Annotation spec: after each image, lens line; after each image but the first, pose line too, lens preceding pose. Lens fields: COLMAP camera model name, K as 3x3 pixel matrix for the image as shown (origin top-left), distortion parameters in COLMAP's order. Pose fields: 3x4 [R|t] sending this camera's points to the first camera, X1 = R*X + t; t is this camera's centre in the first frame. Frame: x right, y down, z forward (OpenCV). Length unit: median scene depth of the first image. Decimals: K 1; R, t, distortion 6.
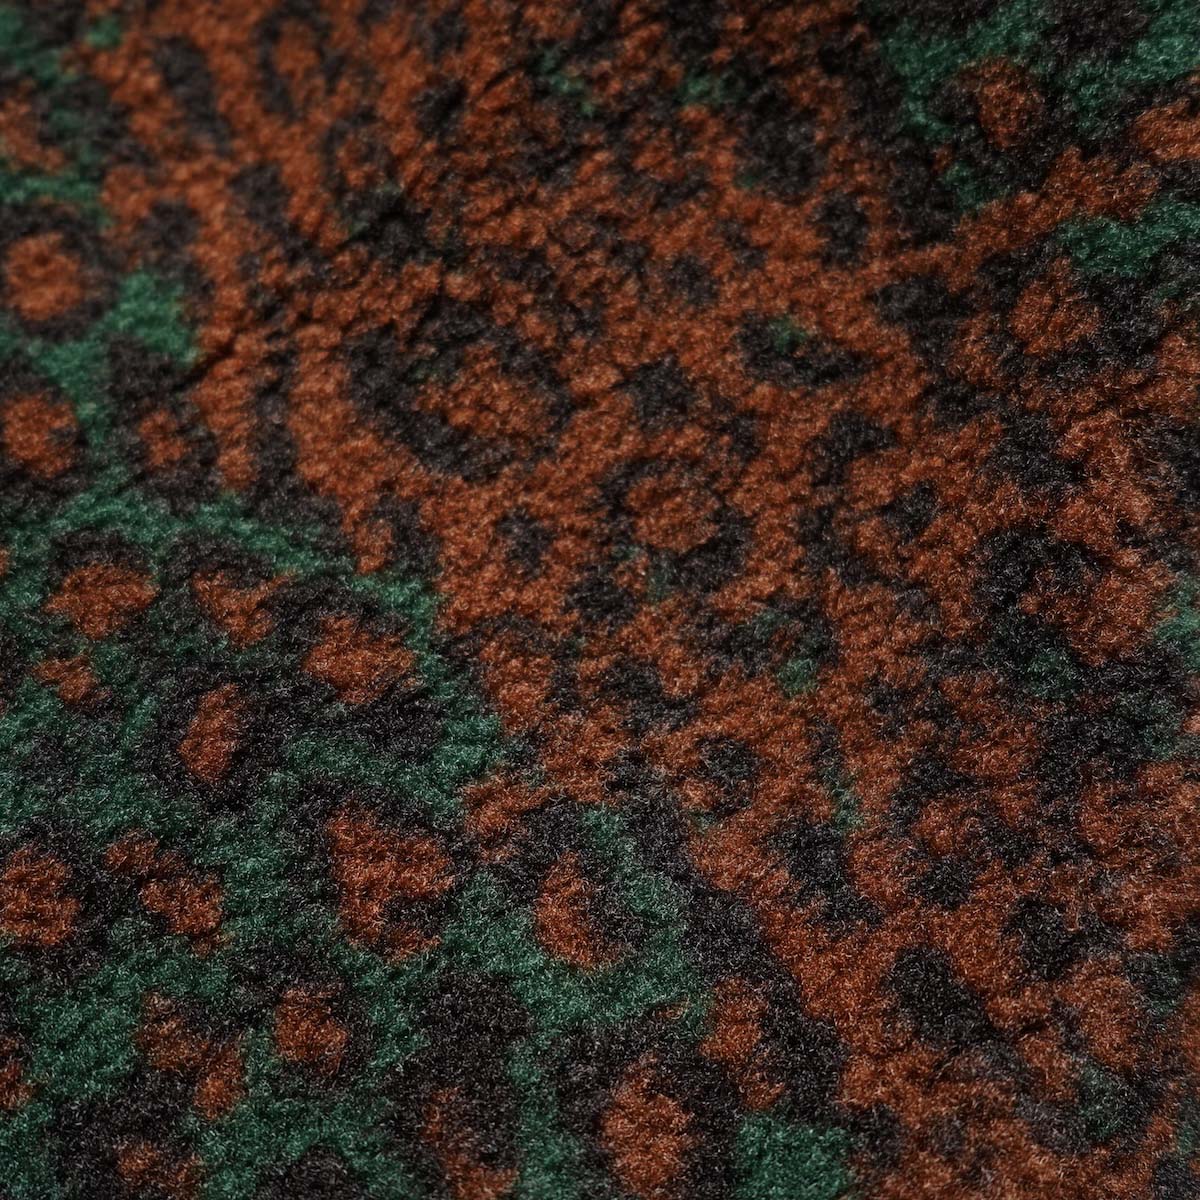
lens RADIAL K [[1464.9, 0, 600.0], [0, 1464.9, 600.0], [0, 0, 1]] dist [-0.006530, 0.003904]
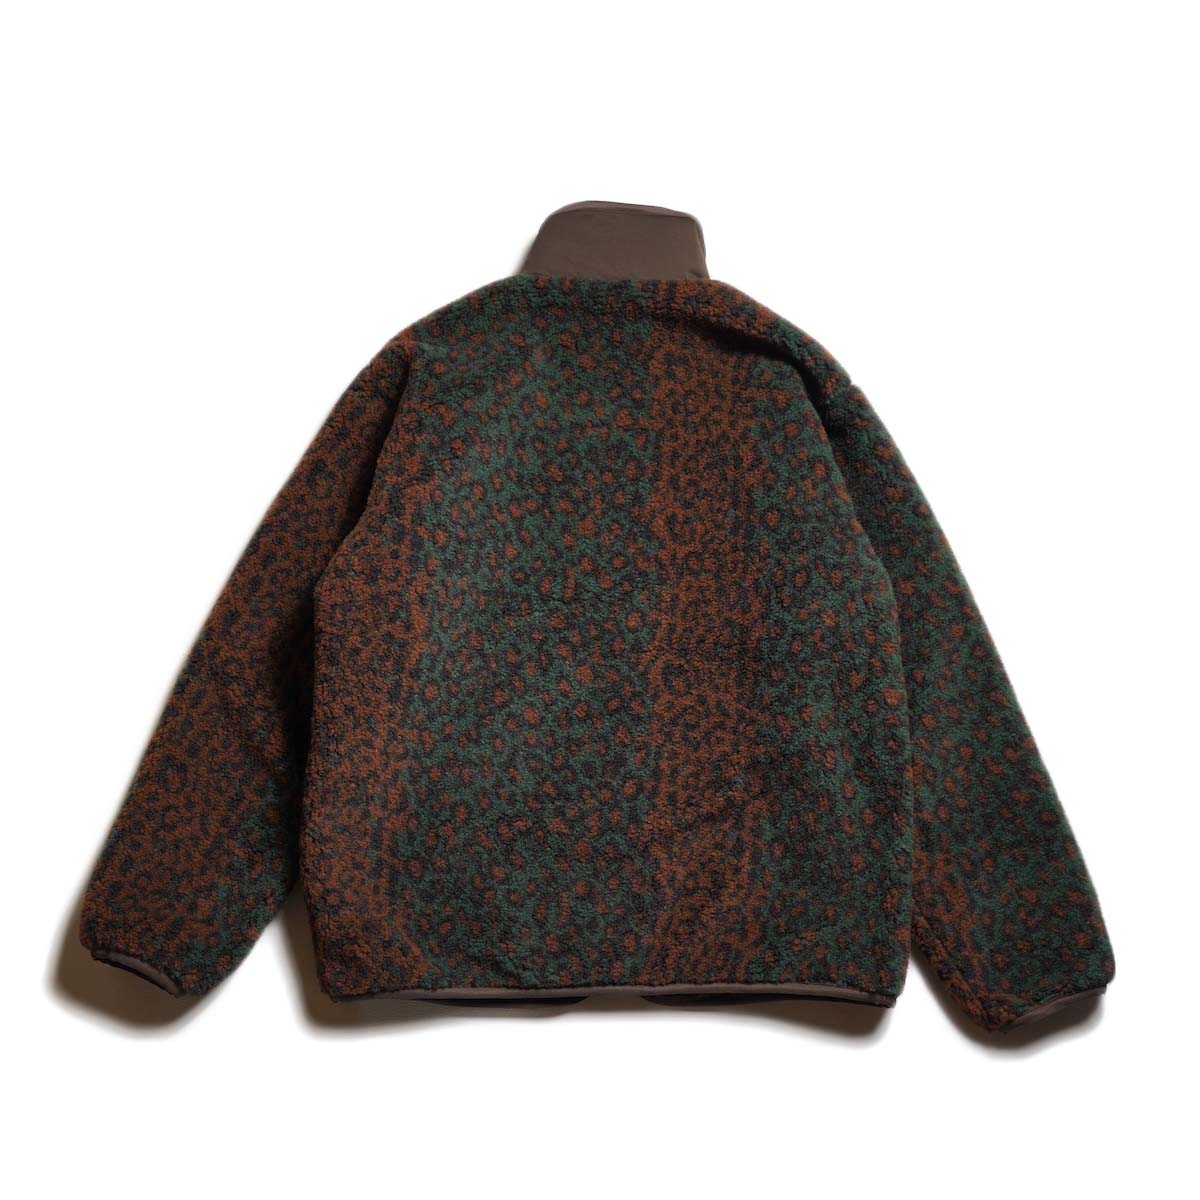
lens RADIAL K [[1464.9, 0, 600.0], [0, 1464.9, 600.0], [0, 0, 1]] dist [-0.006530, 0.003904]
pose [[0.786570, 0.592016, -0.175573, 0.554442], [-0.555245, 0.802492, 0.218424, -1.638163], [0.270206, -0.074320, 0.959930, -5.161695]]
